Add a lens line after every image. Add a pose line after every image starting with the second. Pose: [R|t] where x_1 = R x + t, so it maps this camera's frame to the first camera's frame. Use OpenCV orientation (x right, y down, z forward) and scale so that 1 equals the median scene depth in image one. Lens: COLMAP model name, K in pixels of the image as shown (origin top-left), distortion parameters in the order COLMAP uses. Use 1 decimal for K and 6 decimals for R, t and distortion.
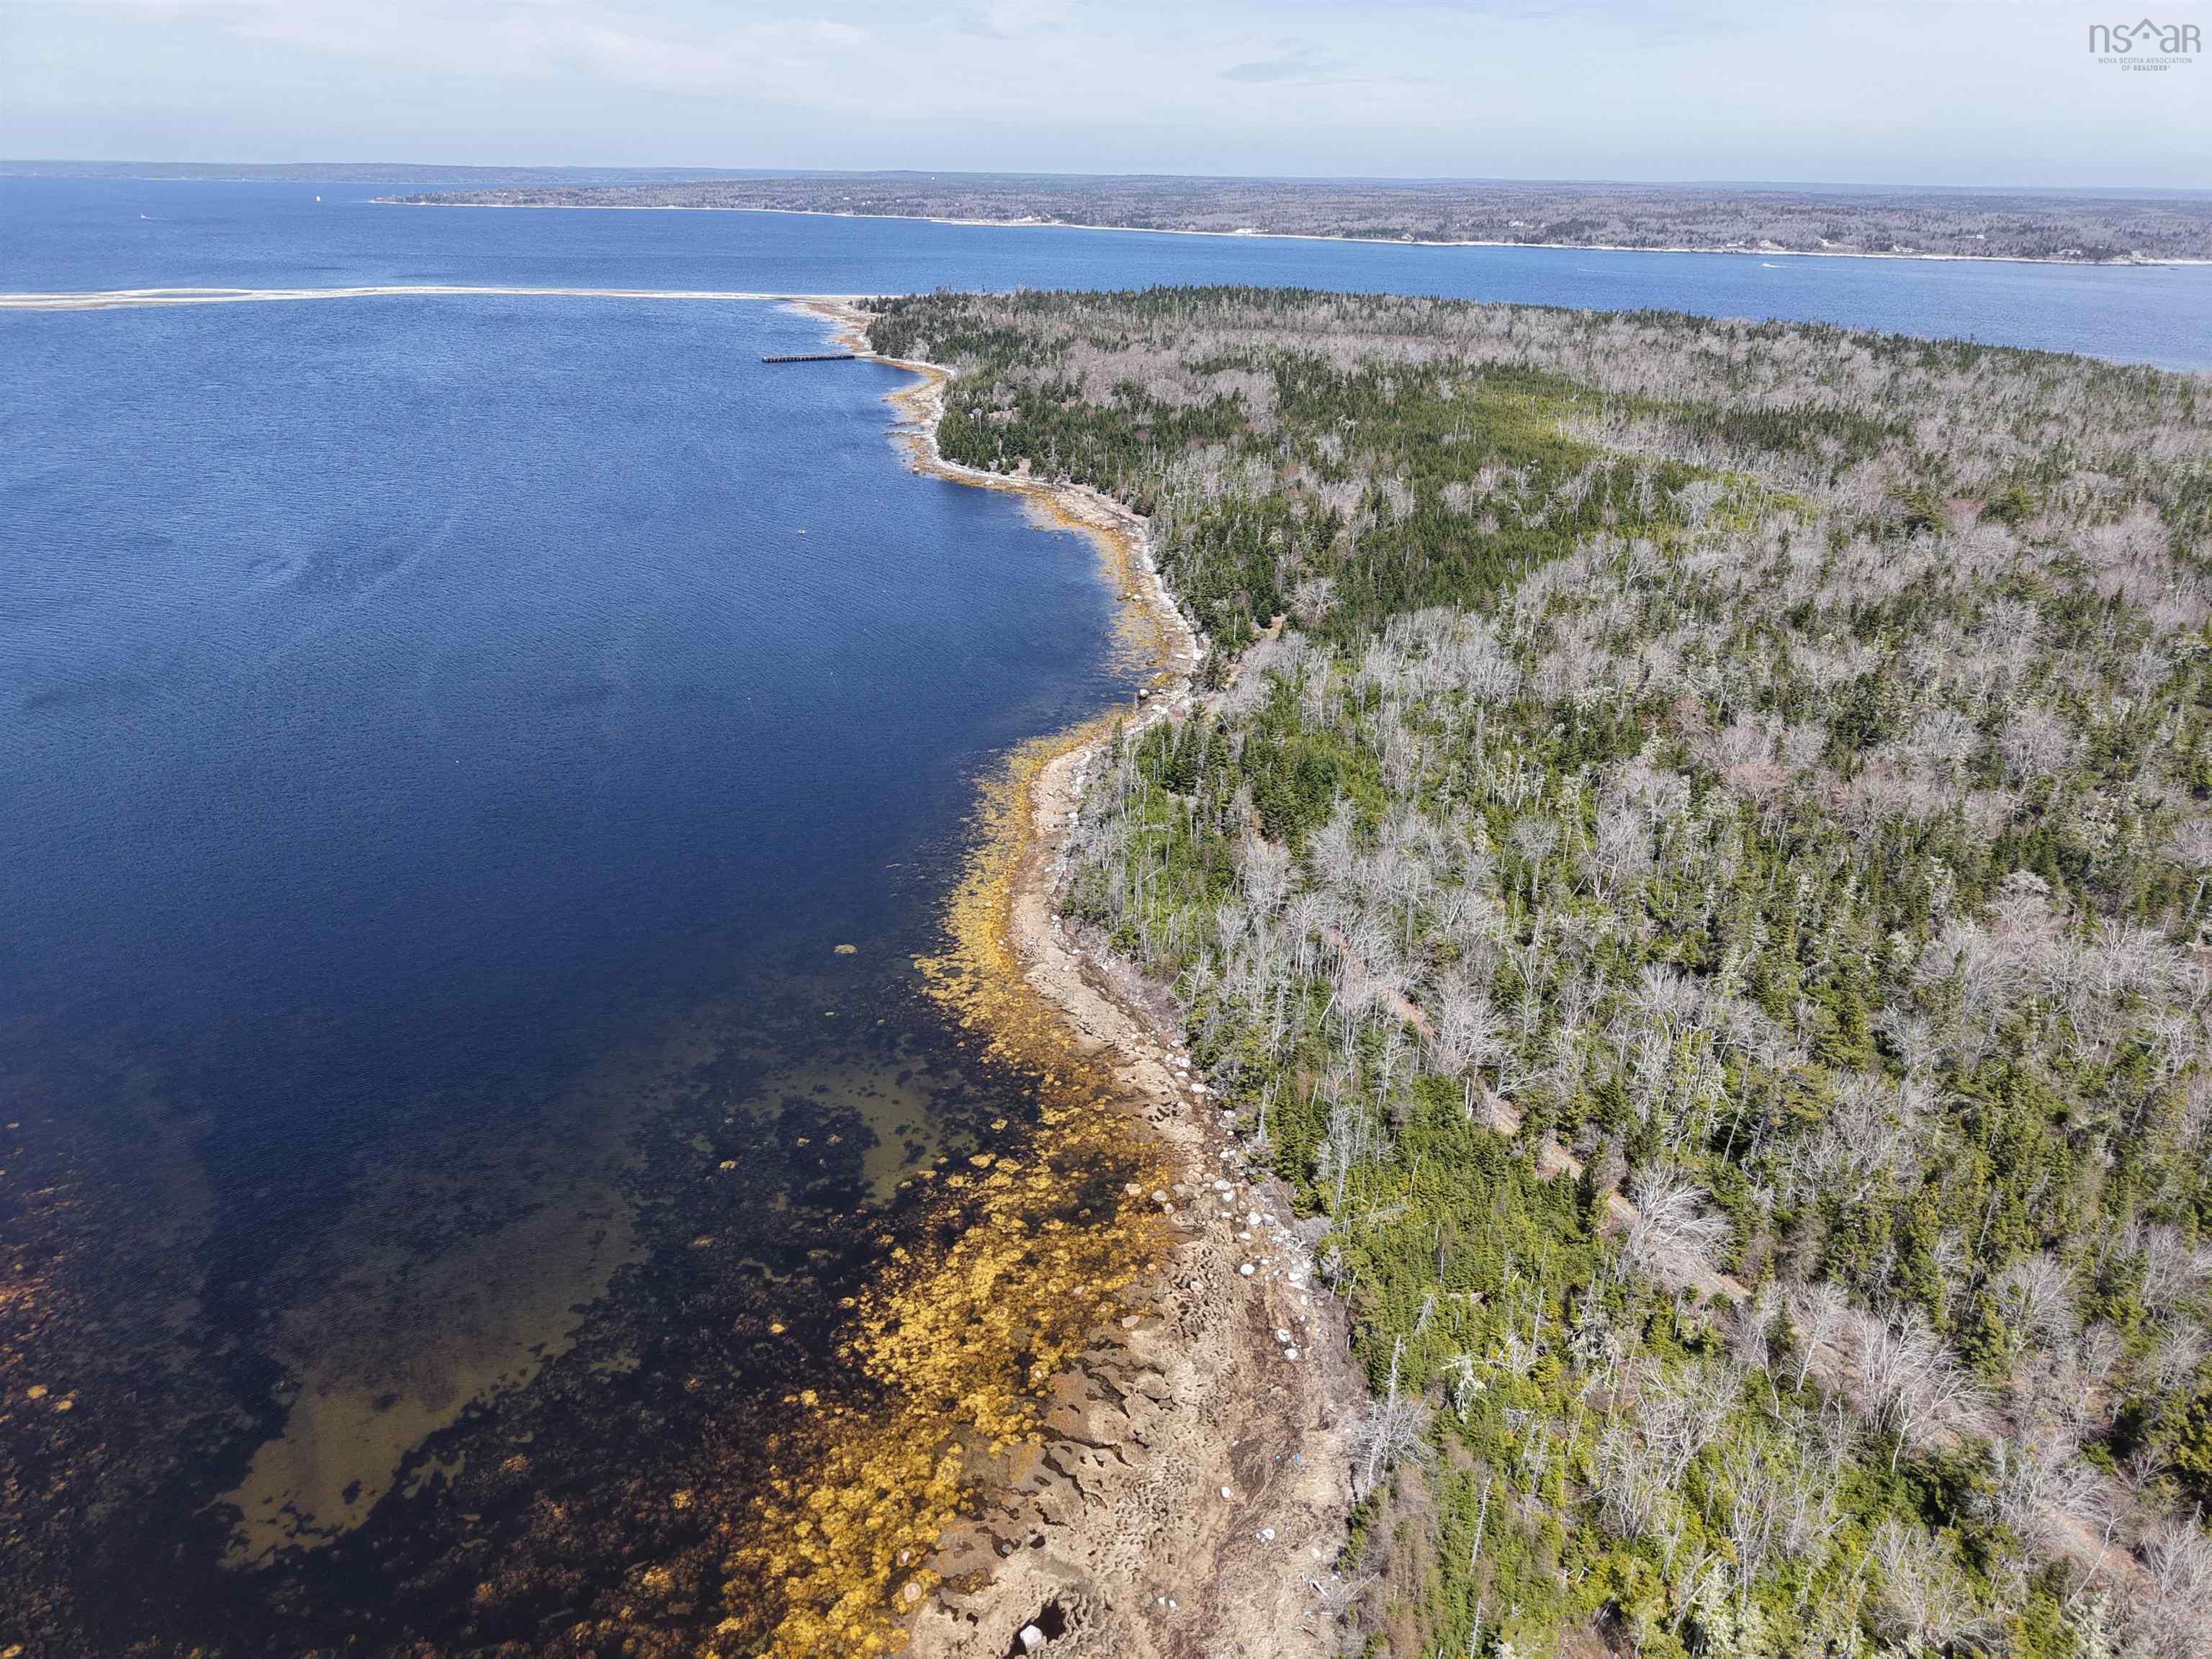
lens RADIAL K [[1484.2, 0, 1106.9], [0, 1484.2, 816.9], [0, 0, 1]] dist [0.024310, -0.024964]
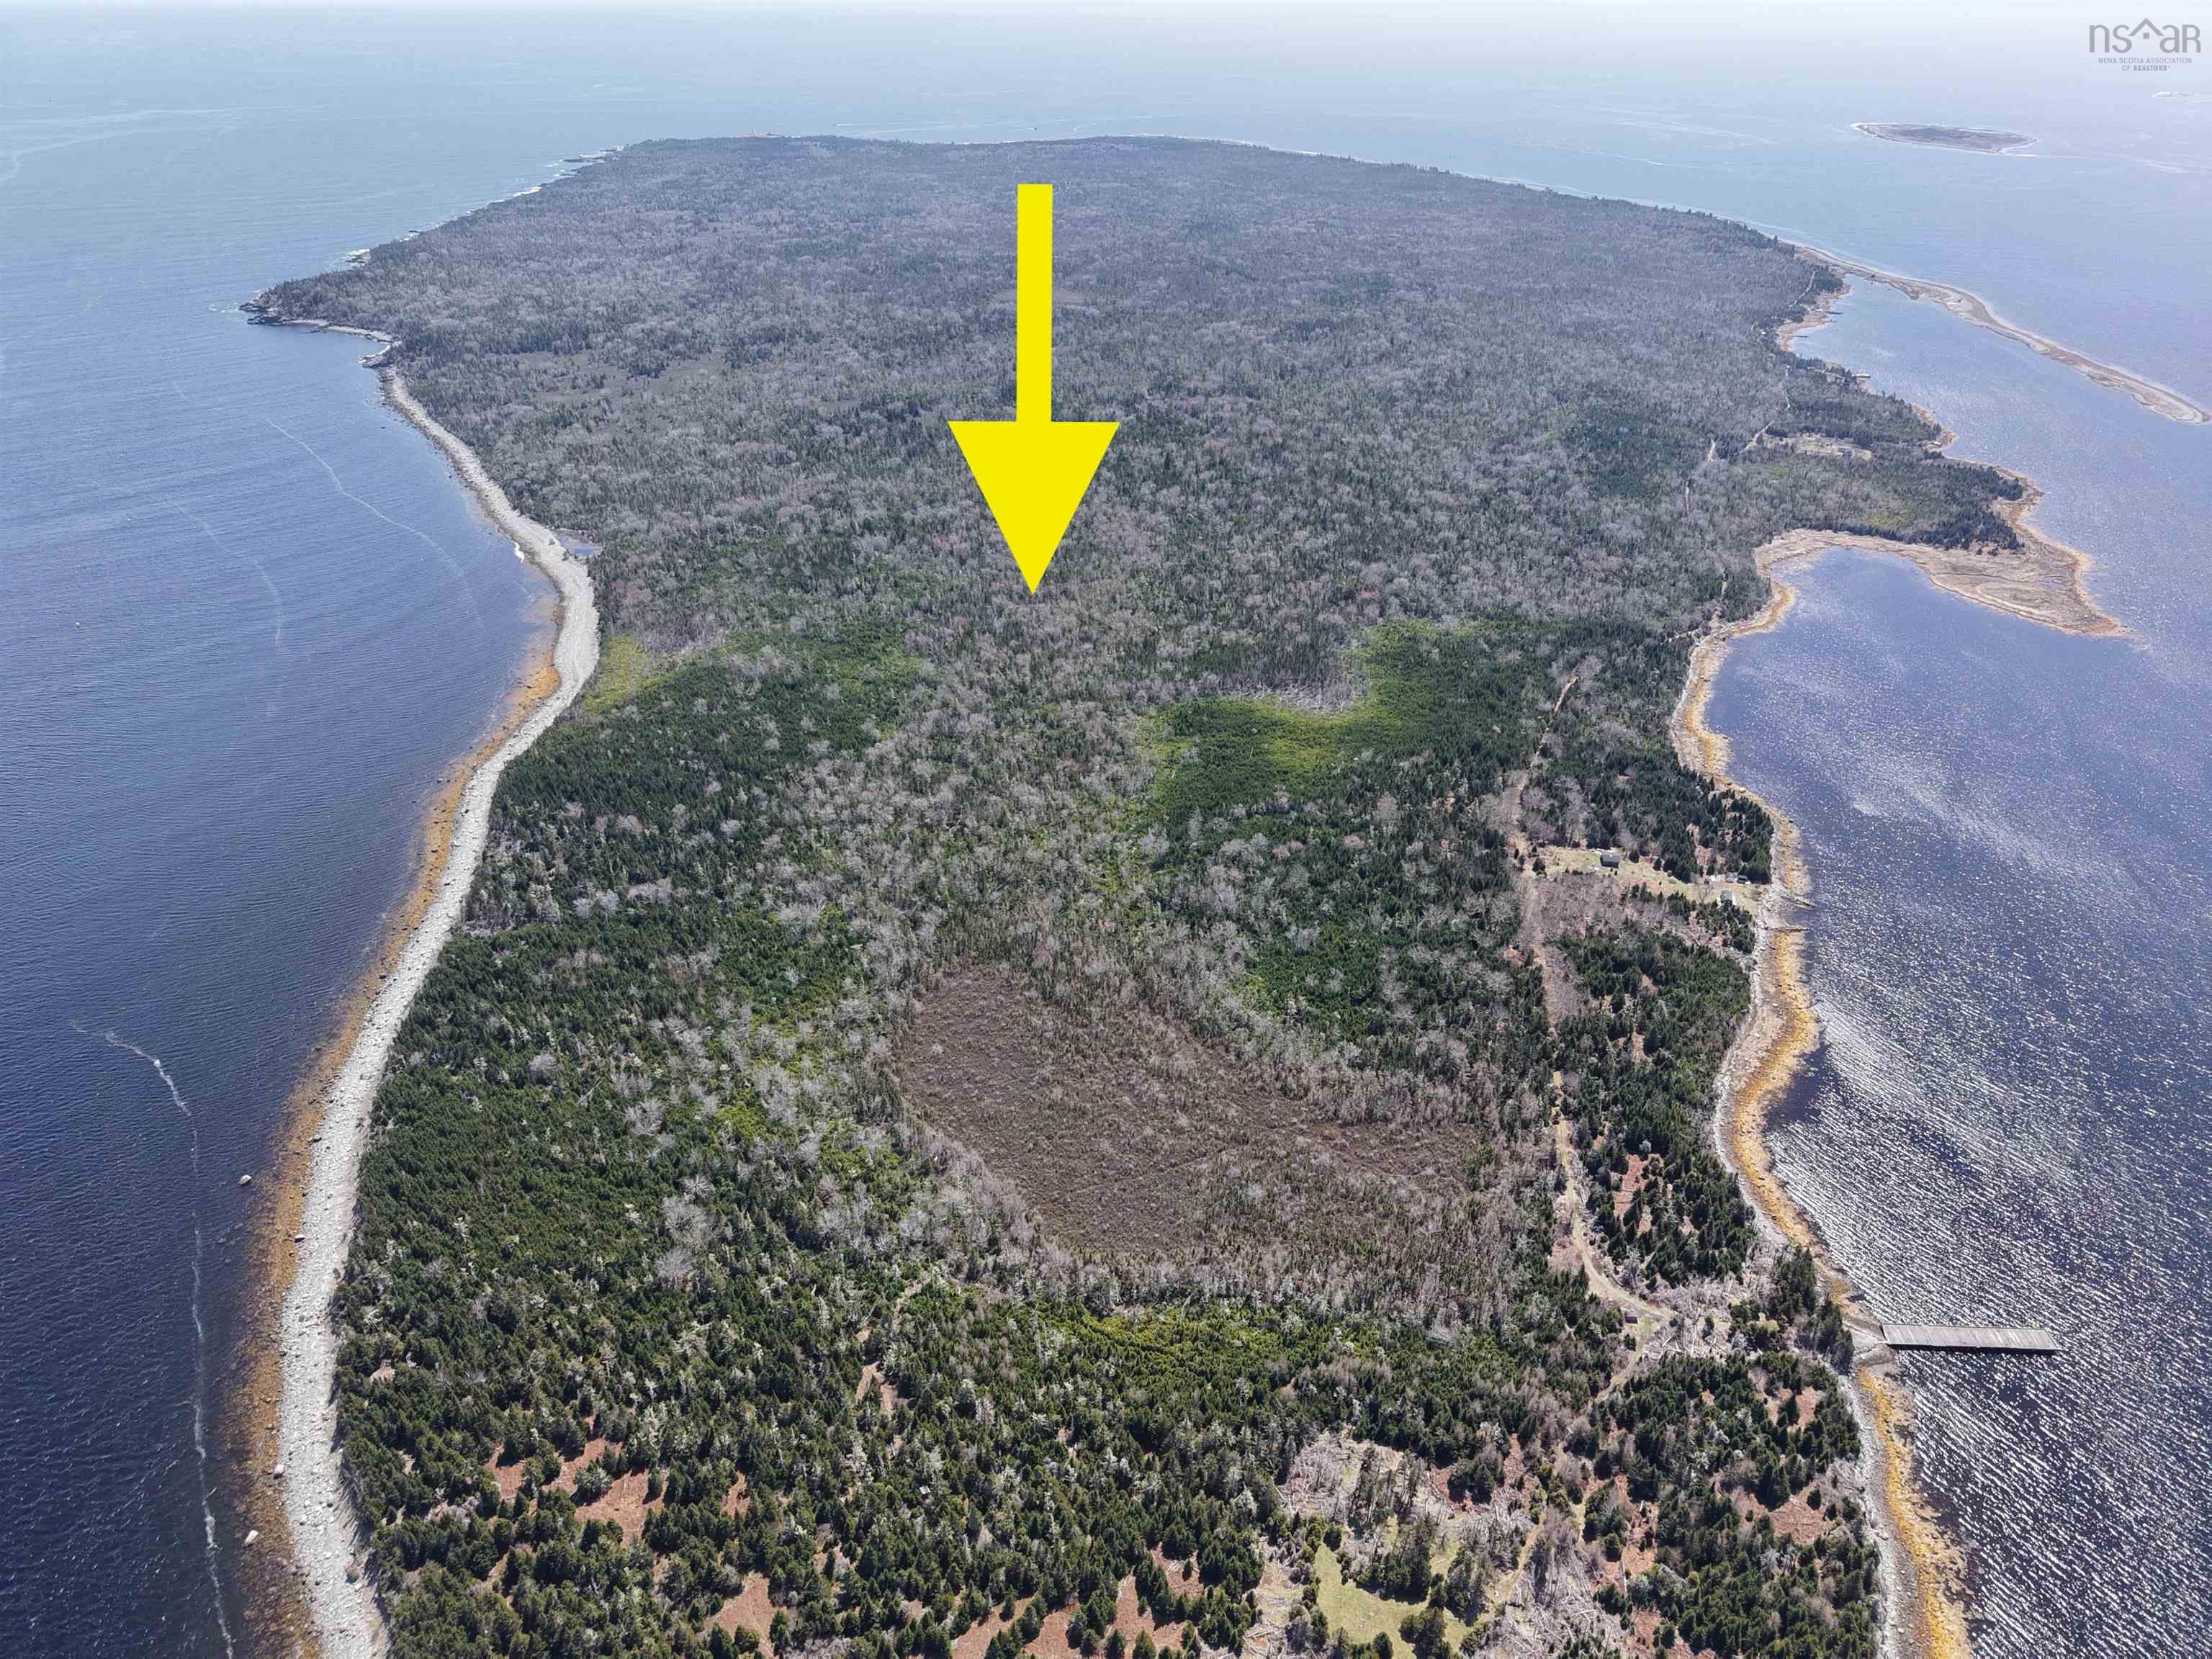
lens RADIAL K [[1484.2, 0, 1106.3], [0, 1484.2, 830.7], [0, 0, 1]] dist [0.024310, -0.024964]
pose [[-0.864108, -0.264422, 0.428250, -0.482390], [0.186803, 0.621604, 0.760732, -4.006110], [-0.467356, 0.737353, -0.487738, 5.610695]]
